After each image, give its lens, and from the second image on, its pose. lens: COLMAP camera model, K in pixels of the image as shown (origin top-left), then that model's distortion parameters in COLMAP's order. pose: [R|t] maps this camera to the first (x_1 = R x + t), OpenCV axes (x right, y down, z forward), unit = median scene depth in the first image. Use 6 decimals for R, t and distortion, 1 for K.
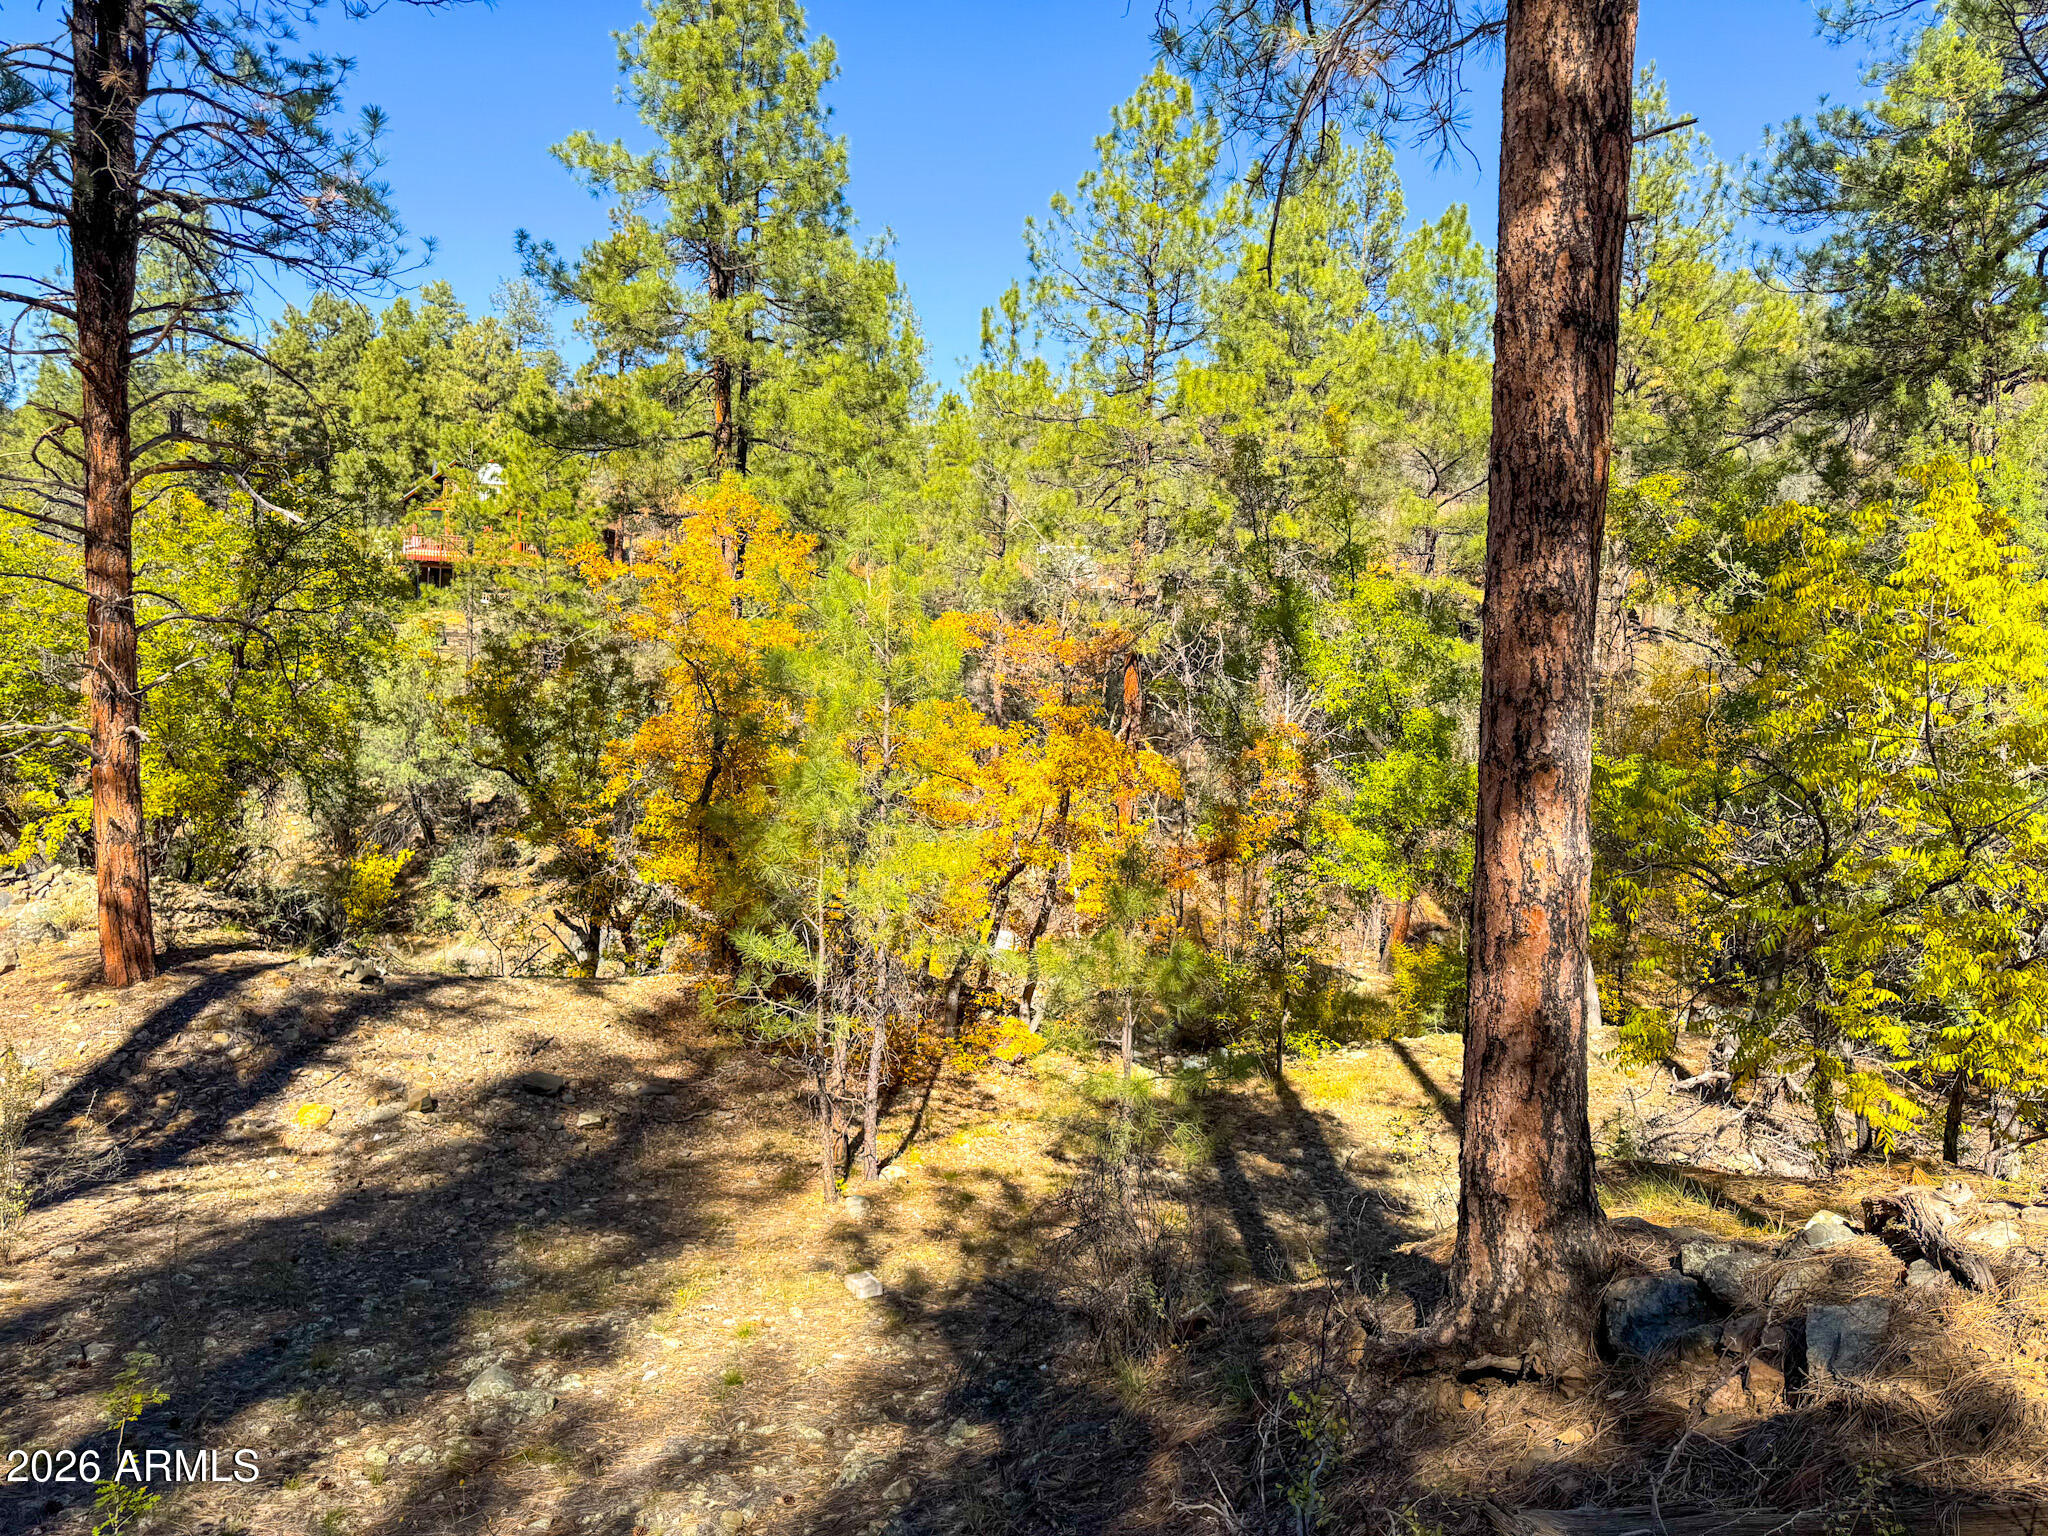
lens RADIAL K [[1477.4, 0, 1027.7], [0, 1477.4, 768.3], [0, 0, 1]] dist [0.038160, -0.019540]
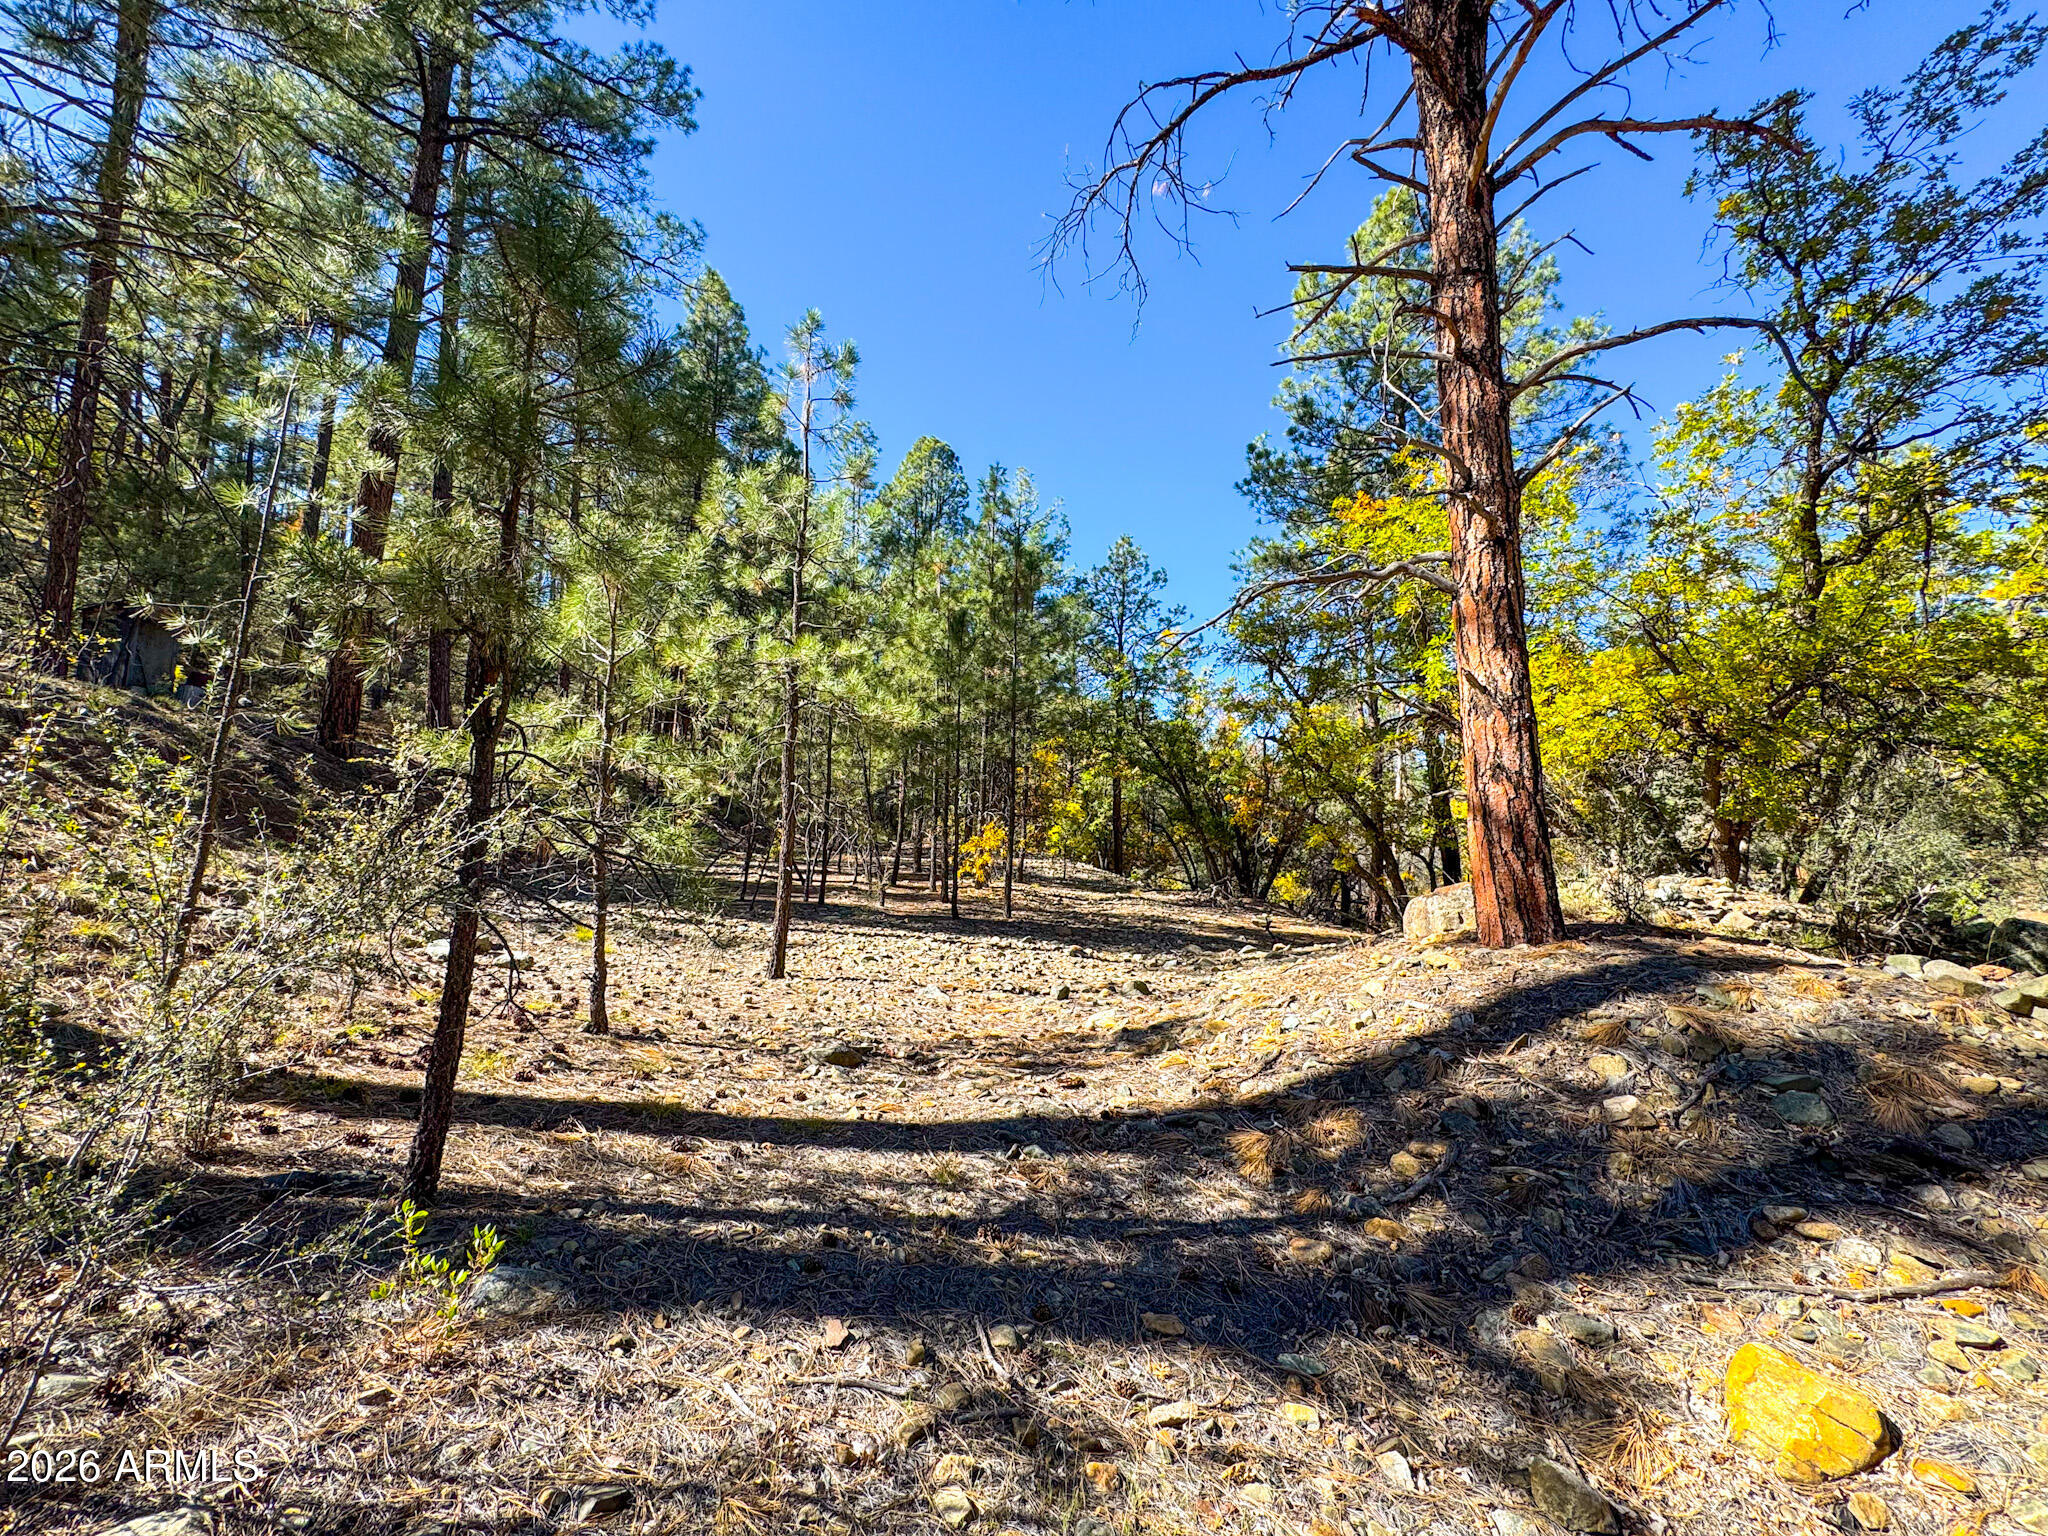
lens RADIAL K [[812.7, 0, 1017.3], [0, 812.7, 770.3], [0, 0, 1]] dist [-0.000161, 0.000492]
pose [[0.203614, -0.116344, -0.972114, -0.282309], [-0.072046, 0.988442, -0.133388, 0.118323], [0.976397, 0.097197, 0.192878, 0.659091]]
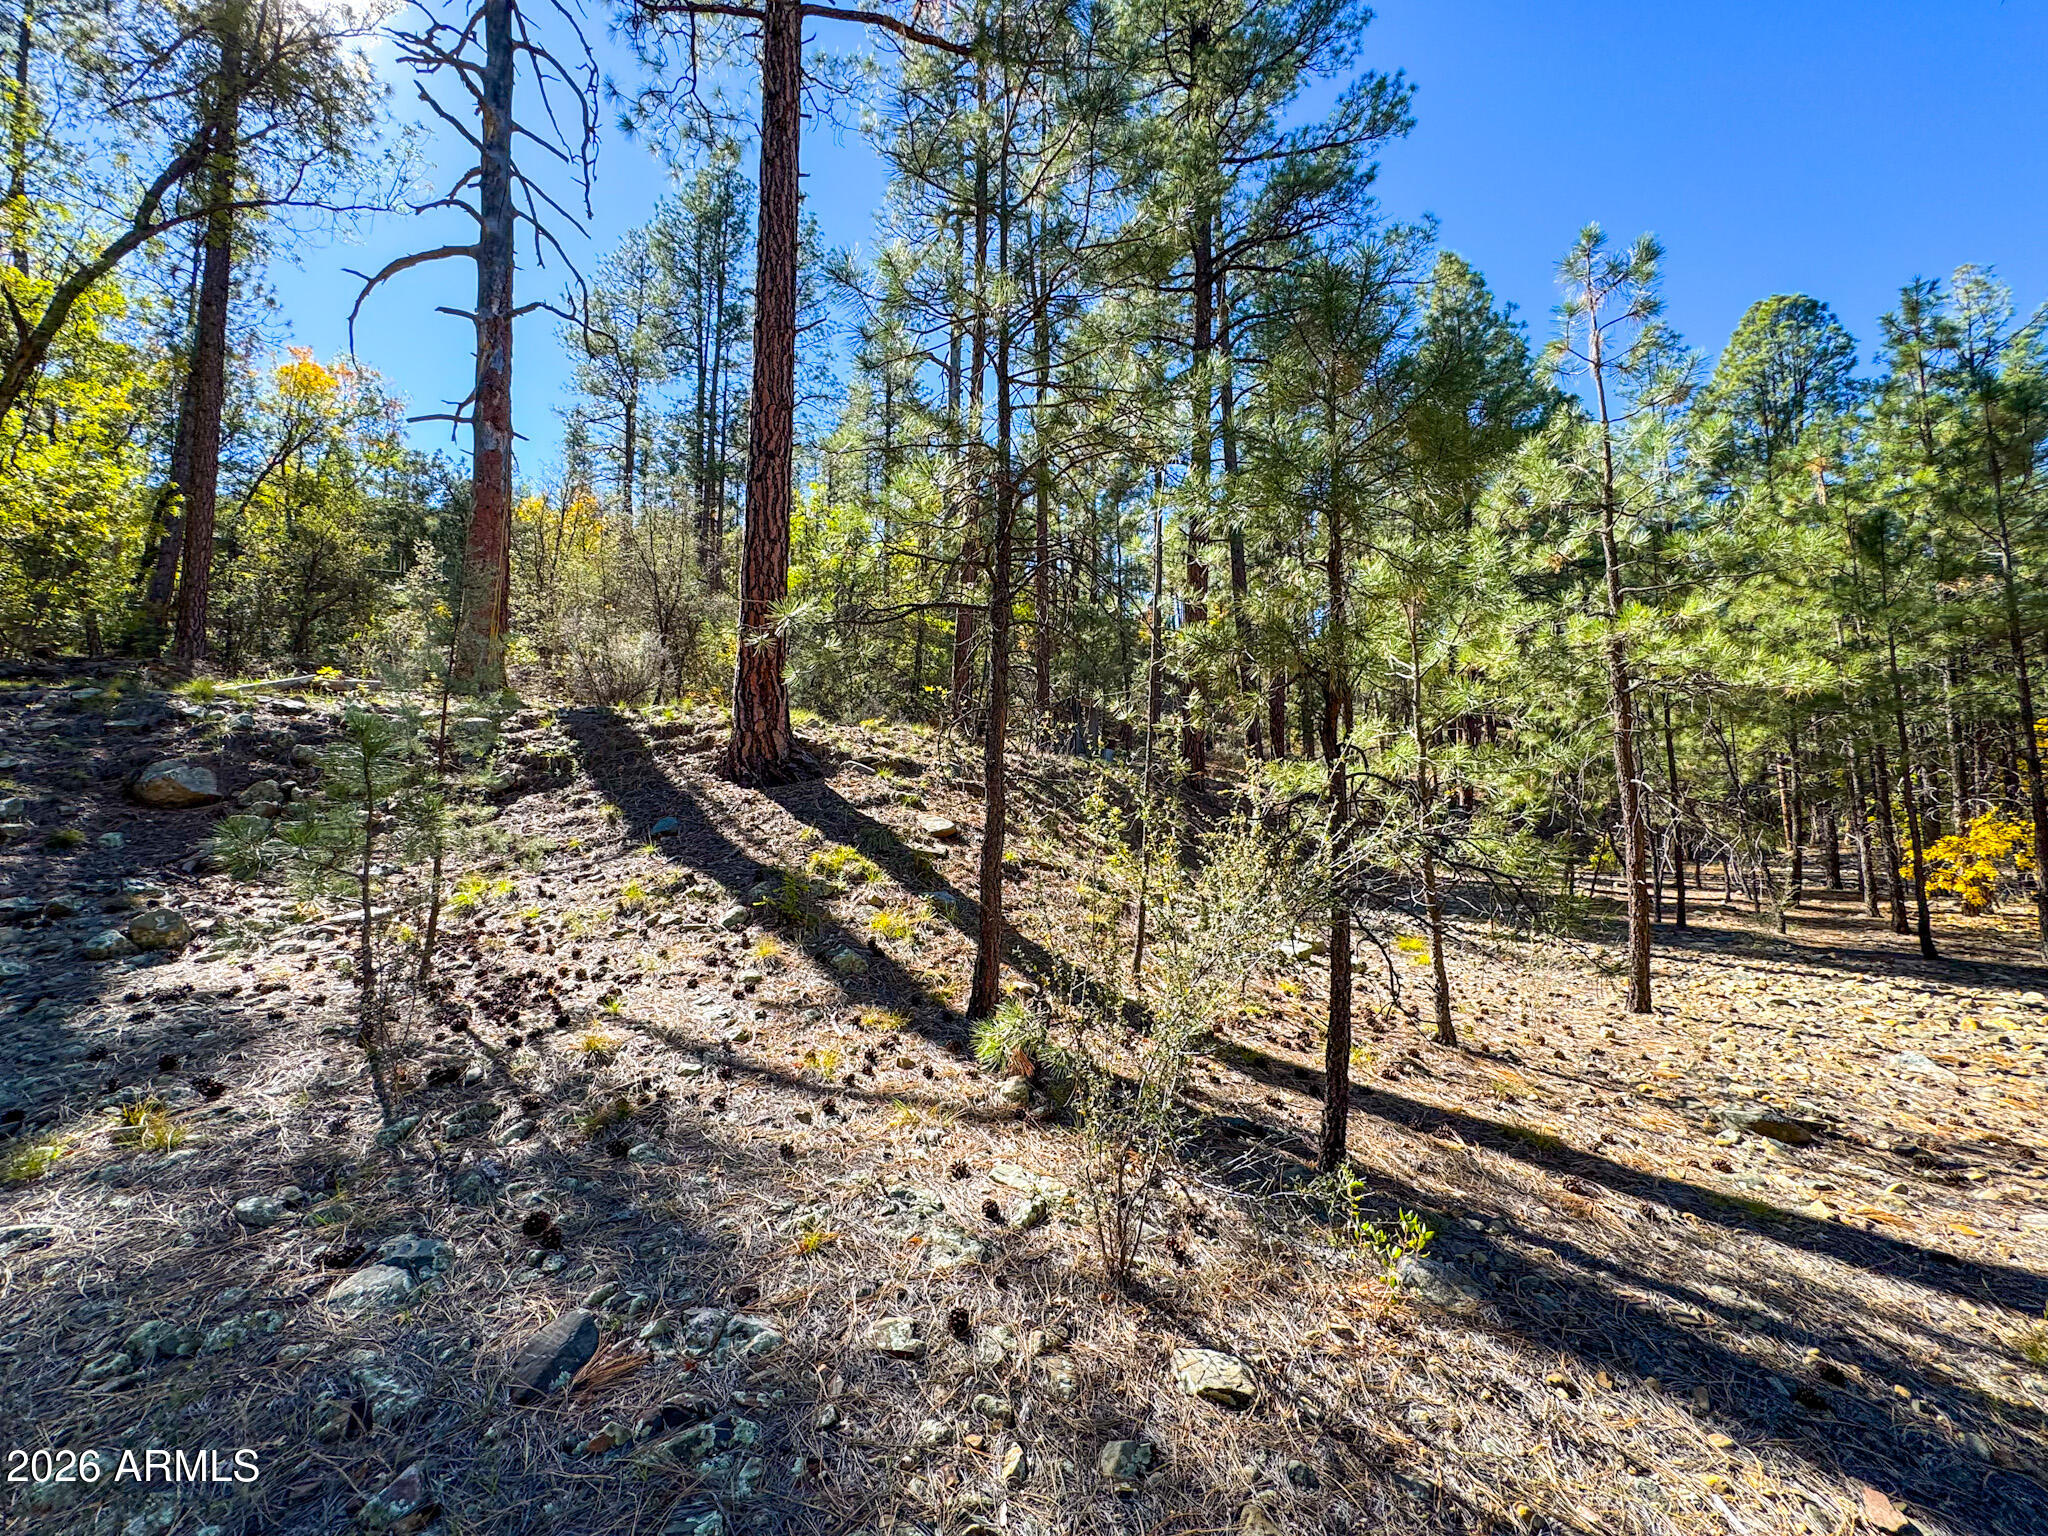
lens RADIAL K [[812.7, 0, 1032.6], [0, 812.7, 770.5], [0, 0, 1]] dist [-0.000161, 0.000492]
pose [[-0.632915, -0.104398, -0.767150, -0.276196], [-0.064130, 0.994531, -0.082433, 0.119054], [0.771561, -0.002976, -0.636149, 0.645419]]
